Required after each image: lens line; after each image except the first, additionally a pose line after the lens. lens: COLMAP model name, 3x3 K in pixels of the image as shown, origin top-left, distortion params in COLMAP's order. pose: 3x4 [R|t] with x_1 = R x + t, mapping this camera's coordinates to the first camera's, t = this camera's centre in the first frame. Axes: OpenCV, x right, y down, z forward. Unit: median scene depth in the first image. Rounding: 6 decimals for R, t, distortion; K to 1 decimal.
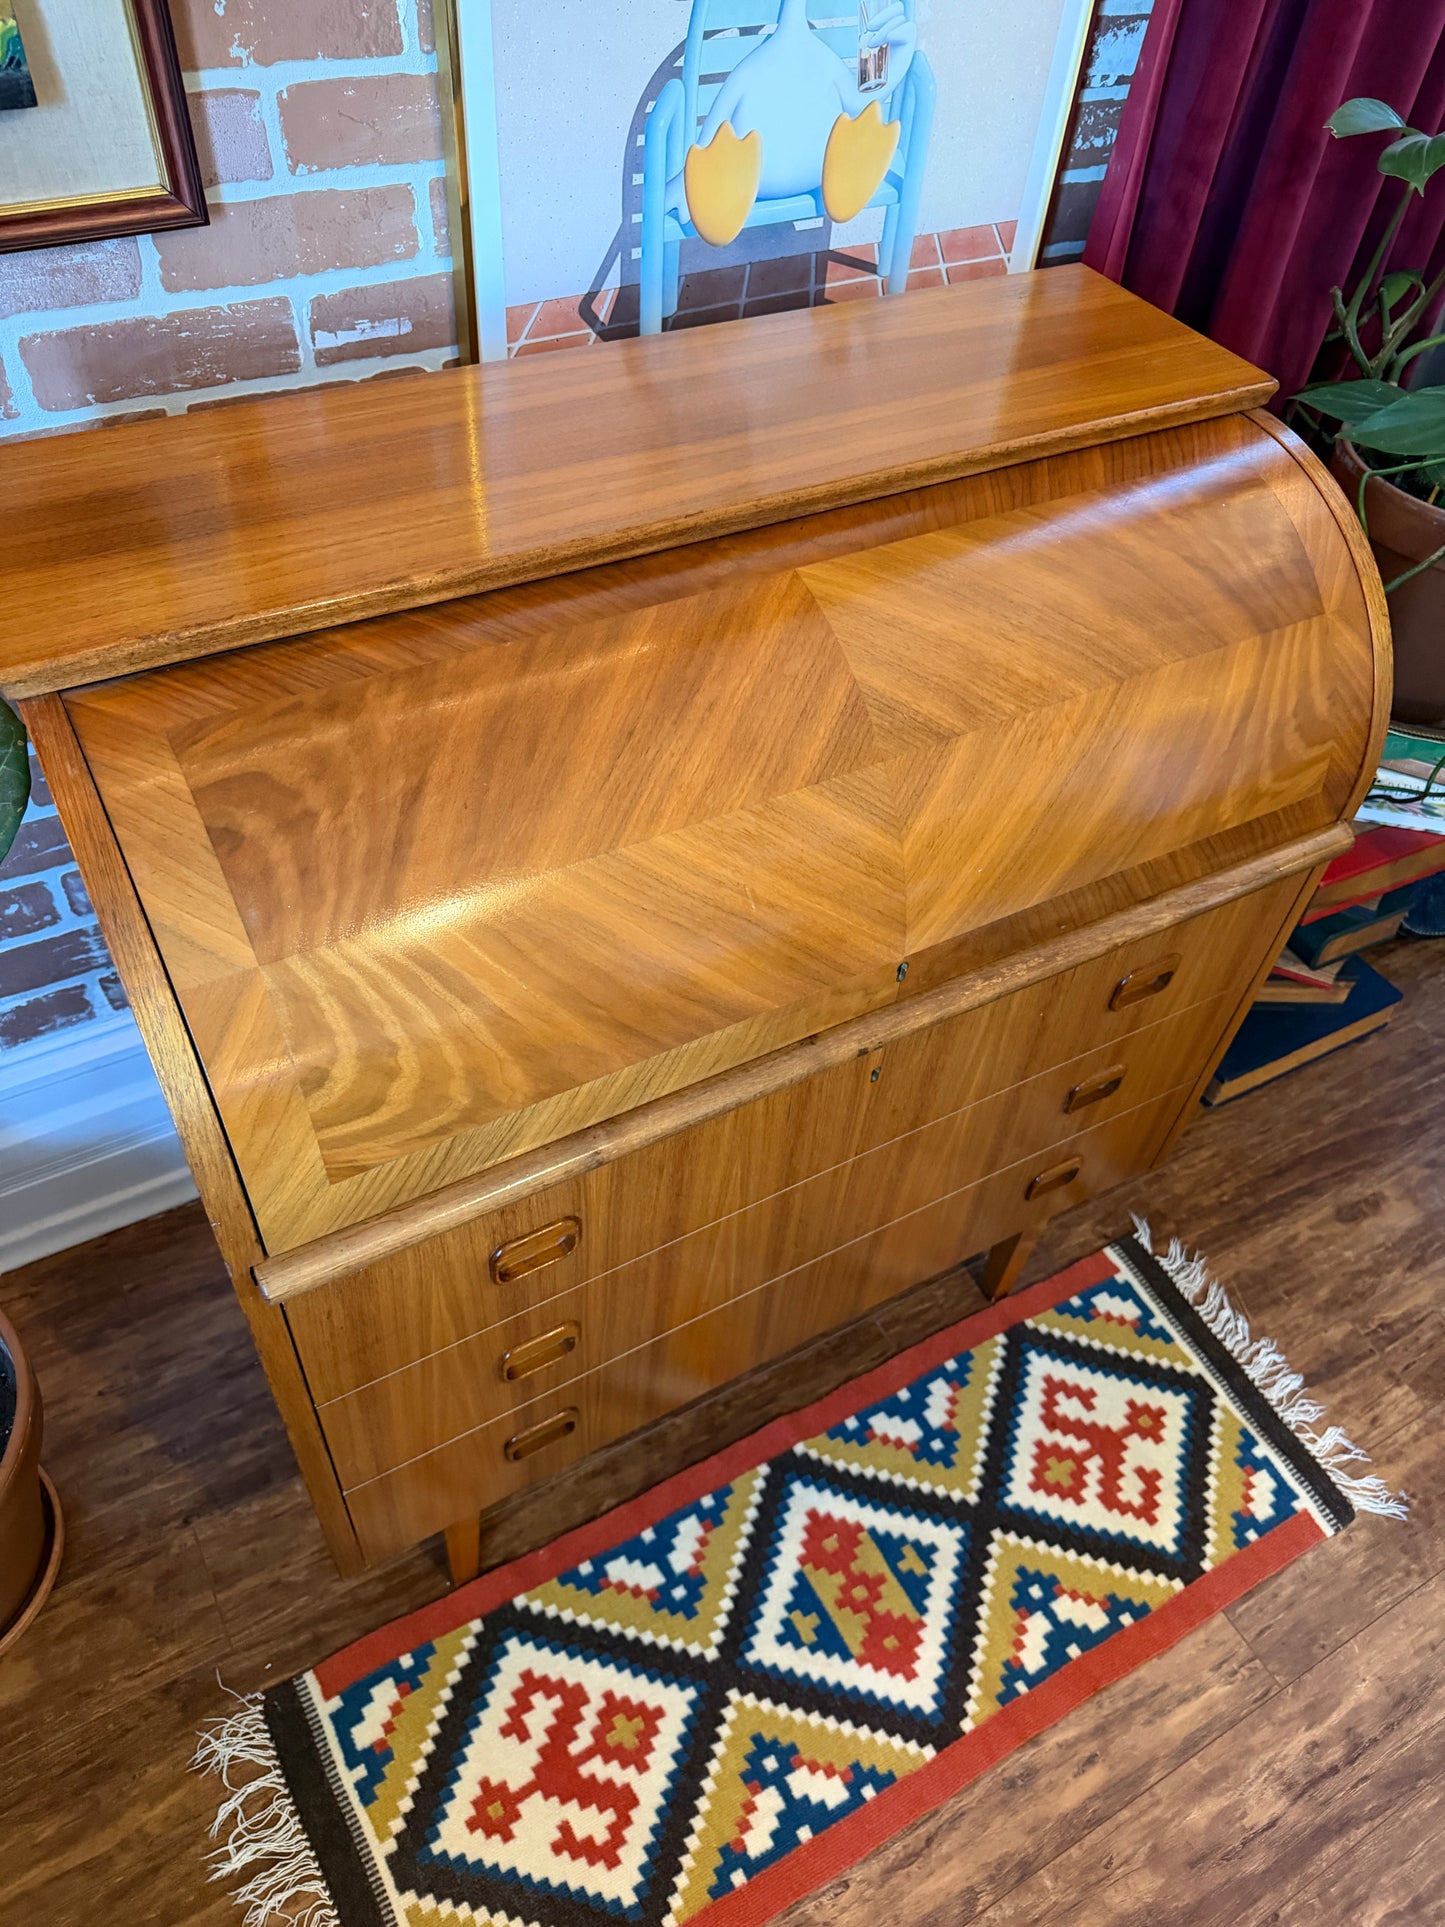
lens RADIAL K [[1386.1, 0, 722.5], [0, 1386.1, 963.5], [0, 0, 1]] dist [-0.008267, -0.002151]
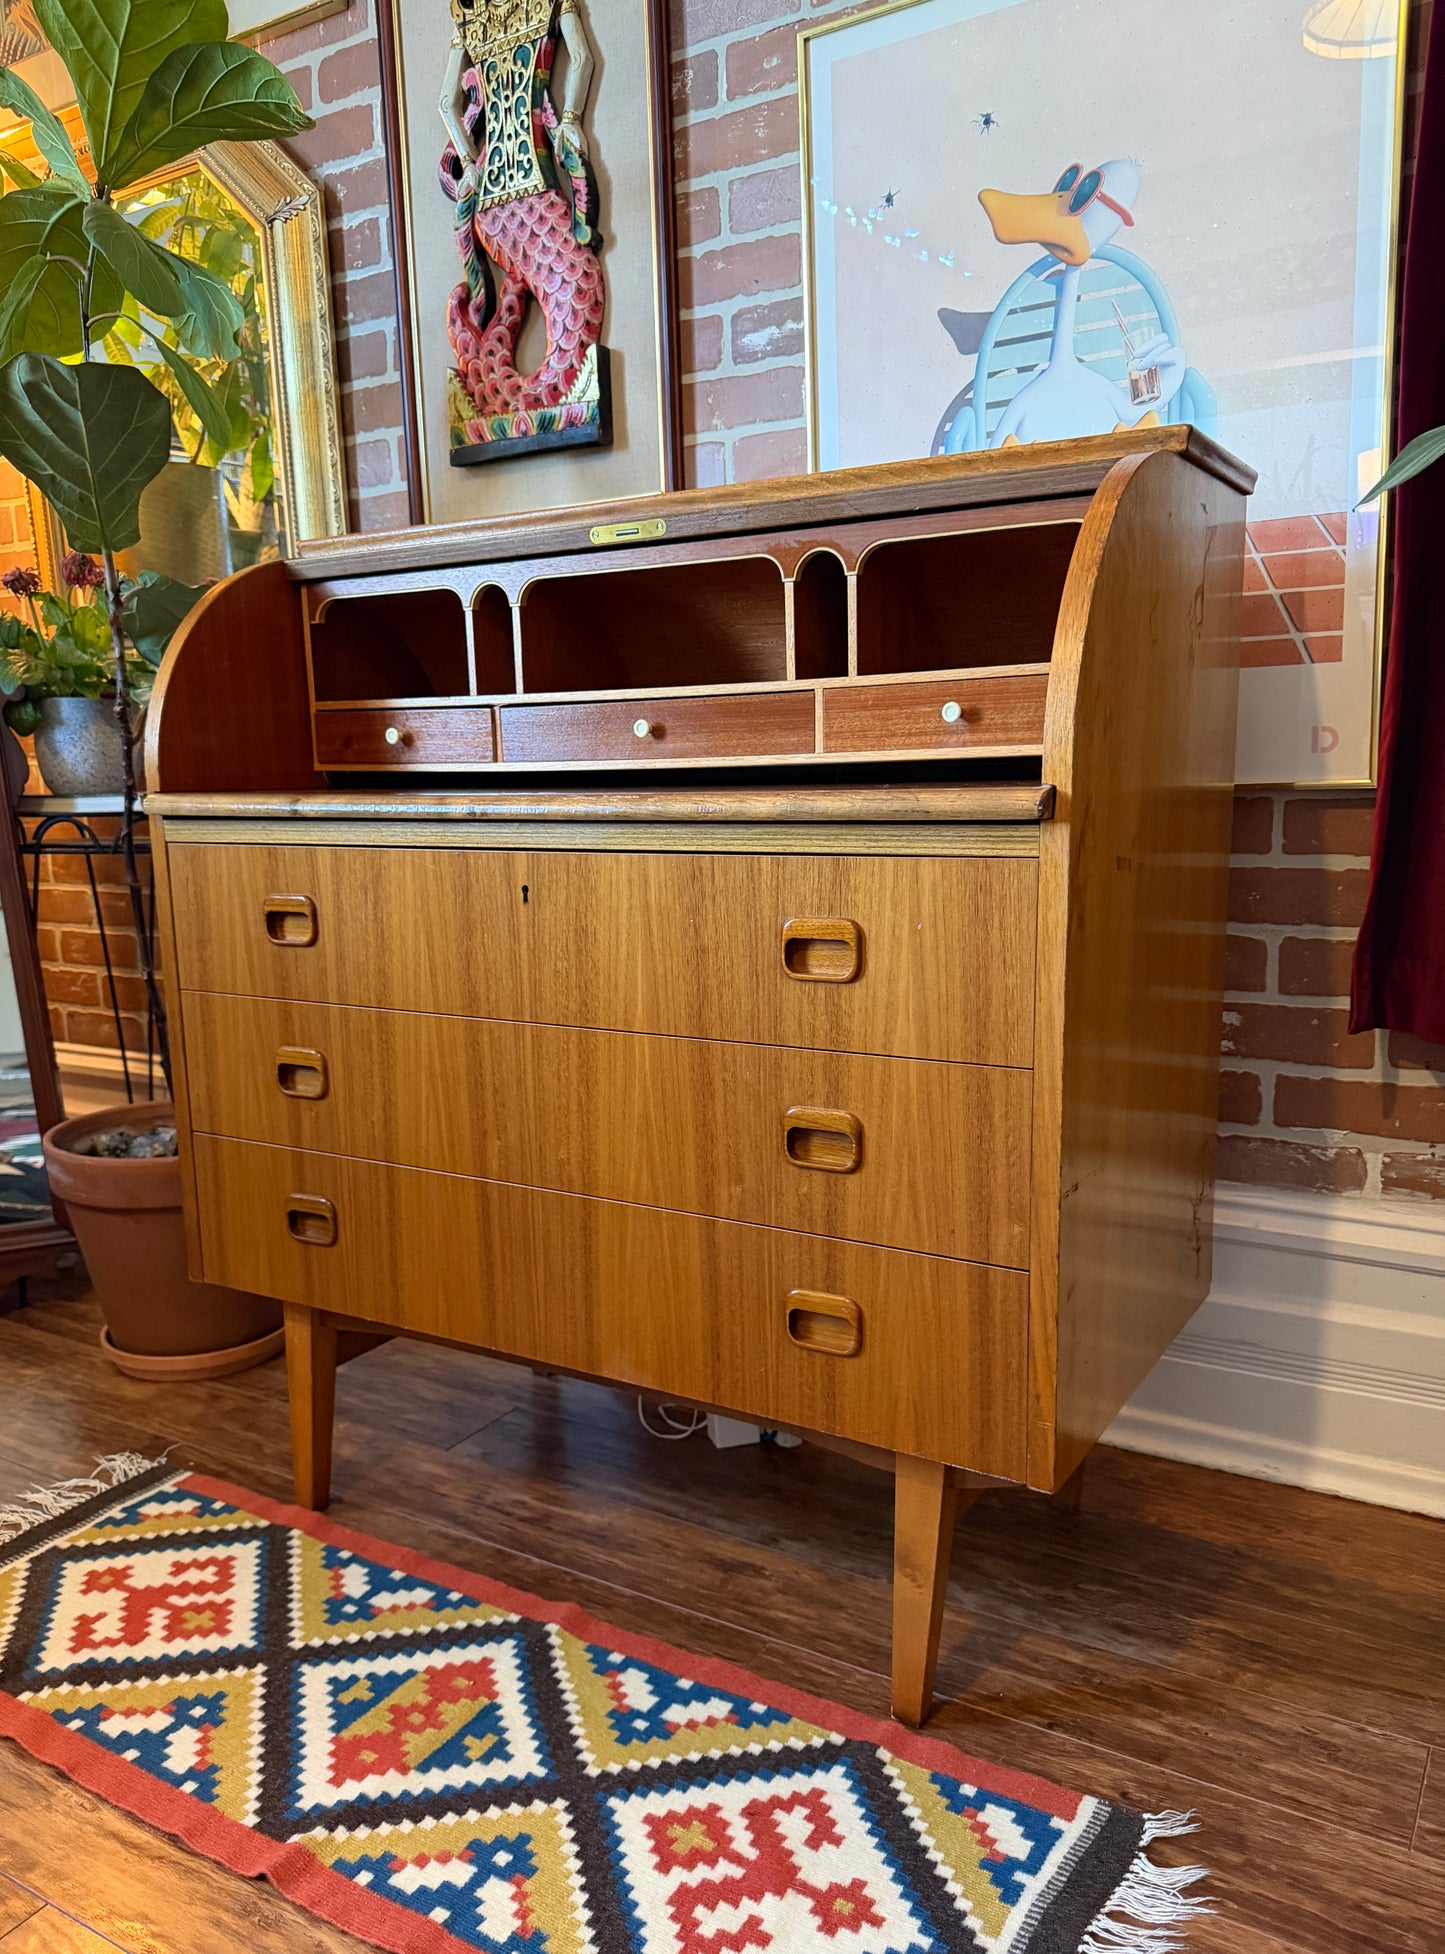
lens RADIAL K [[1485.7, 0, 672.1], [0, 1485.7, 1025.0], [0, 0, 1]] dist [-0.005469, -0.009251]
pose [[0.456351, 0.074942, -0.886638, 0.921361], [-0.619022, 0.742531, -0.255848, 0.291190], [0.639183, 0.665606, 0.385245, 0.507625]]
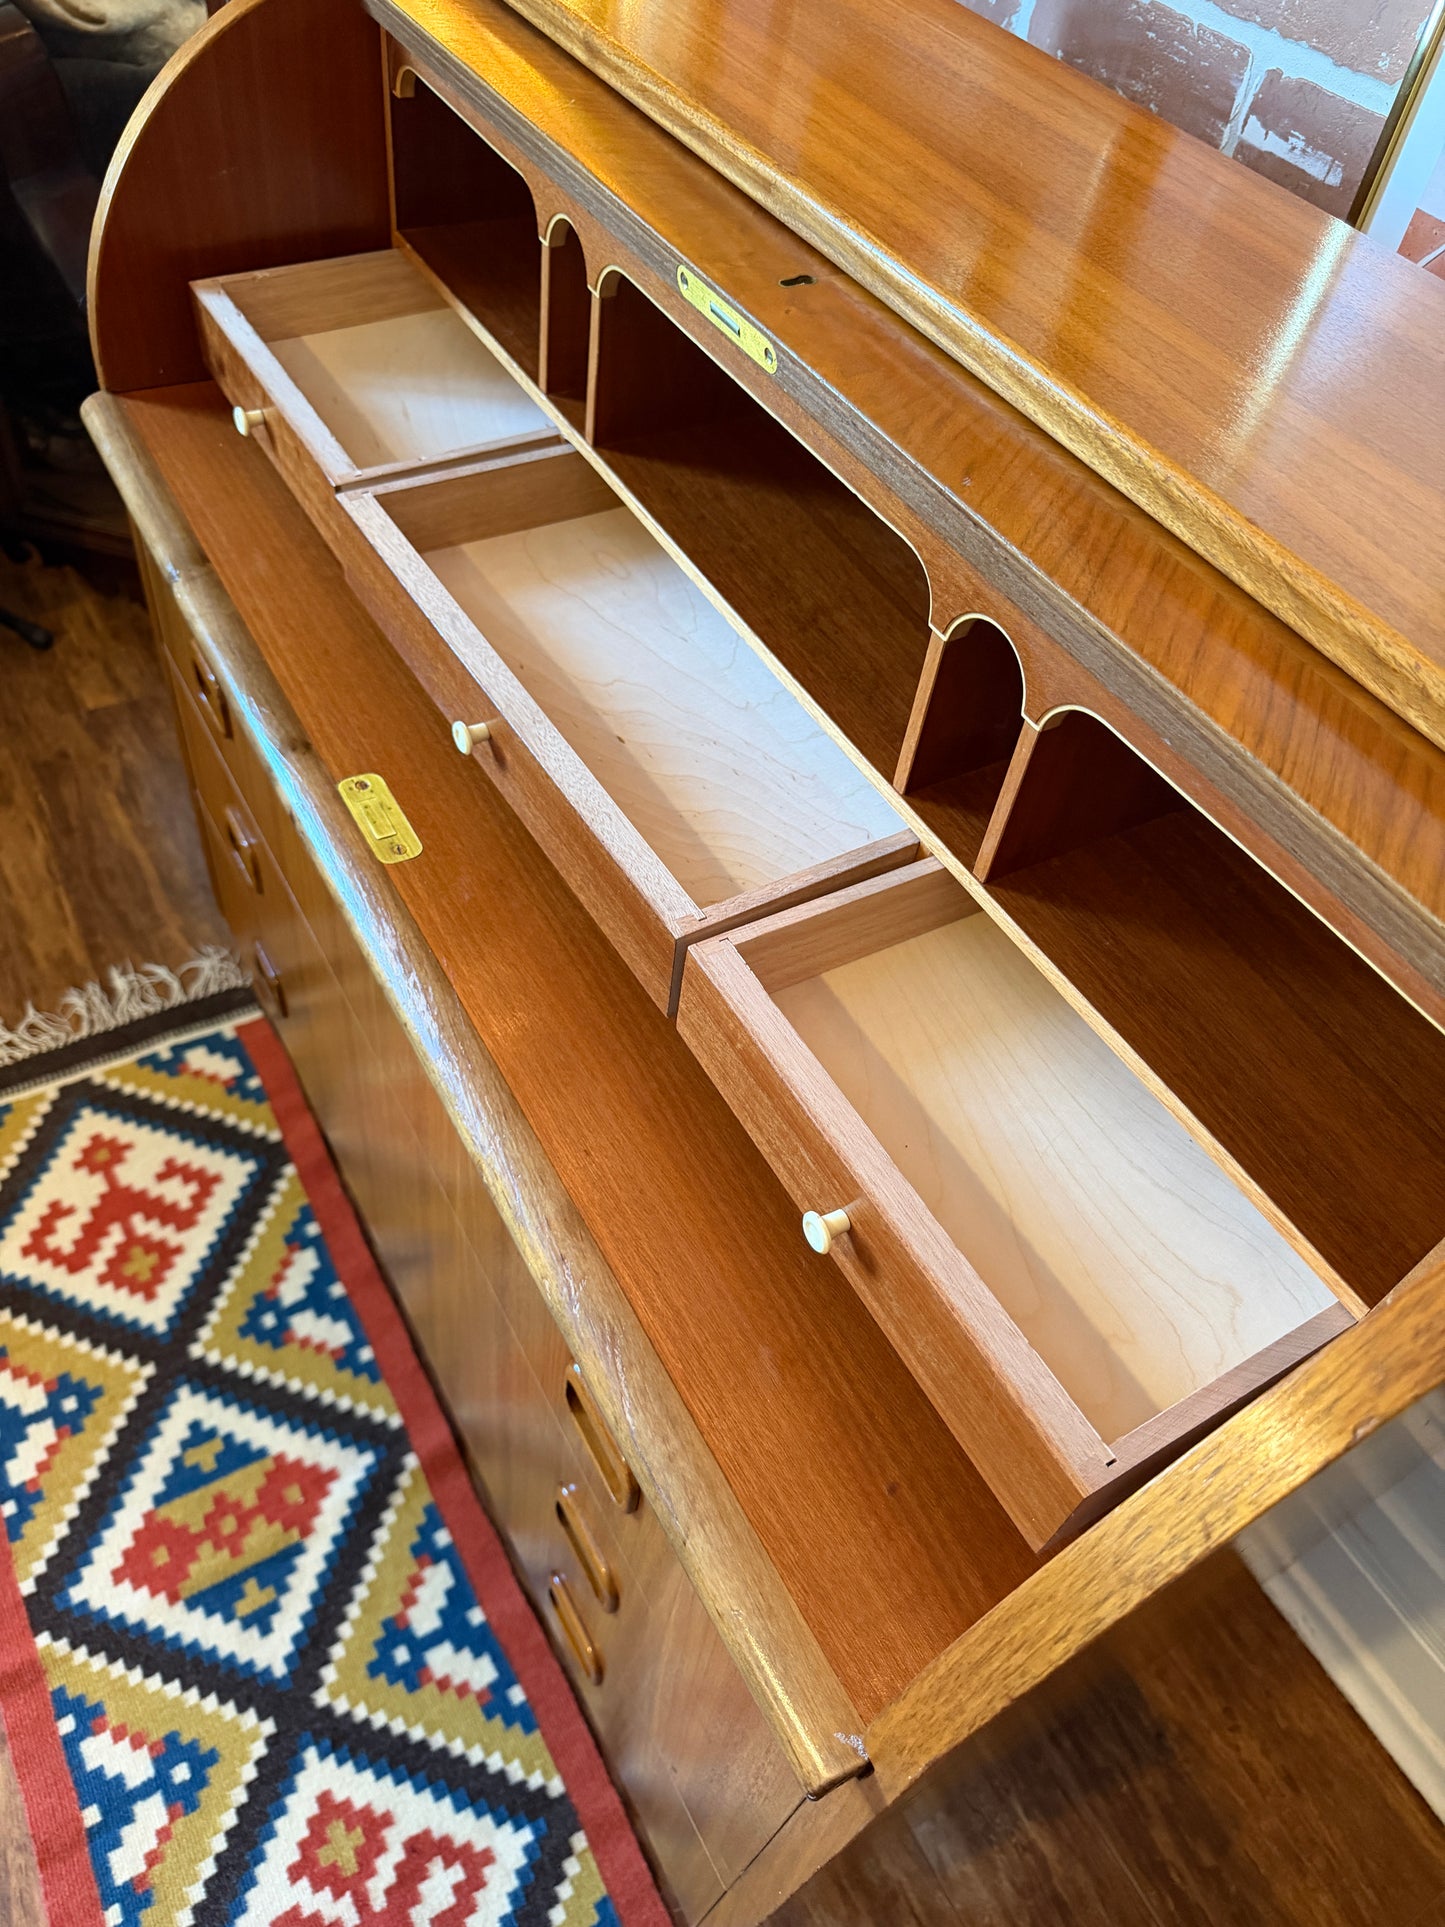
lens RADIAL K [[1398.6, 0, 716.7], [0, 1398.6, 954.3], [0, 0, 1]] dist [-0.029317, 0.020971]
pose [[0.007572, 0.704944, -0.709223, 0.458311], [-0.811520, 0.418737, 0.407547, -0.263969], [0.584276, 0.572462, 0.575246, 0.513612]]
